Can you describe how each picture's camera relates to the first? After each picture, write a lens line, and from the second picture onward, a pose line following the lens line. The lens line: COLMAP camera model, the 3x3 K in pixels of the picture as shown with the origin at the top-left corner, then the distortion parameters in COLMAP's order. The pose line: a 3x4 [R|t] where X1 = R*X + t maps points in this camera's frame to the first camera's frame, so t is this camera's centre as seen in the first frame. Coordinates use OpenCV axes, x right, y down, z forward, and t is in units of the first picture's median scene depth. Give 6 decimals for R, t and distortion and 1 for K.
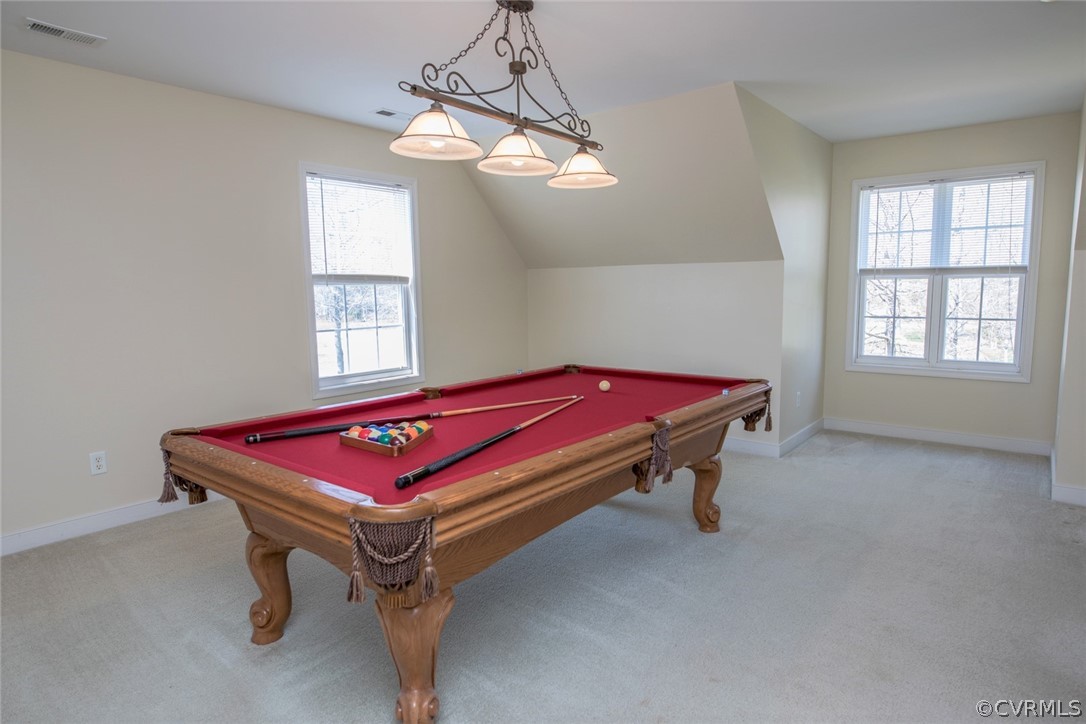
lens RADIAL K [[634.9, 0, 537.6], [0, 634.9, 359.7], [0, 0, 1]] dist [-0.018167, 0.001391]
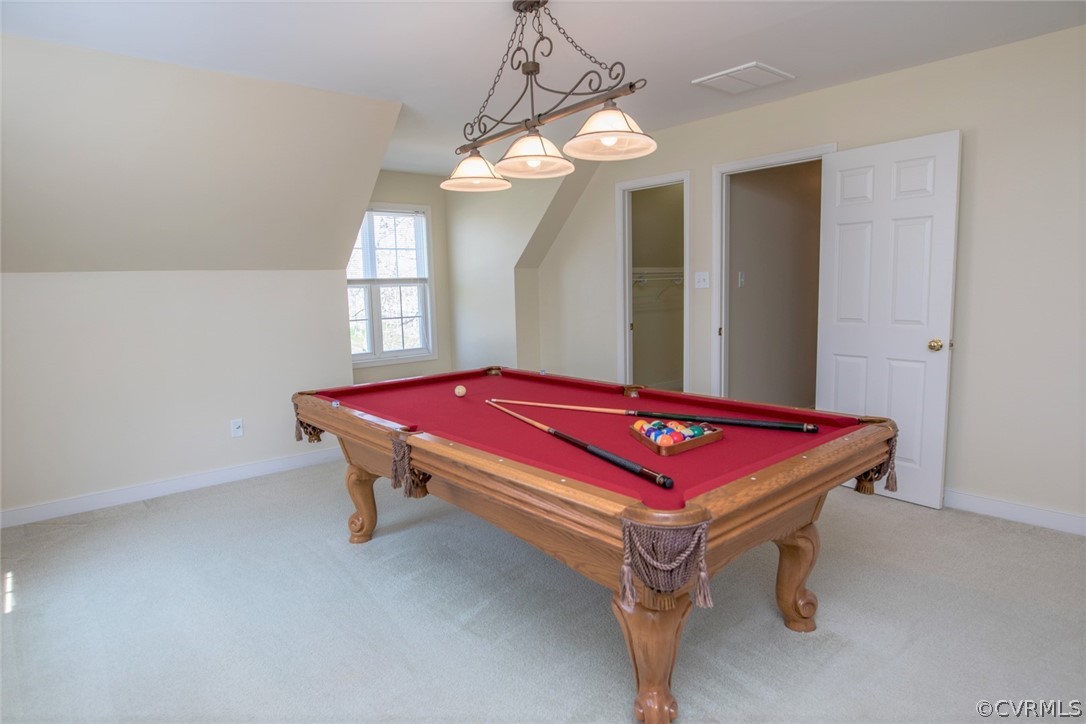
lens RADIAL K [[634.9, 0, 537.6], [0, 634.9, 359.7], [0, 0, 1]] dist [-0.018167, 0.001391]
pose [[0.622451, 0.097450, -0.776568, 0.793104], [-0.082239, 0.994869, 0.058926, -0.063070], [0.778326, 0.027186, 0.627272, 0.392903]]
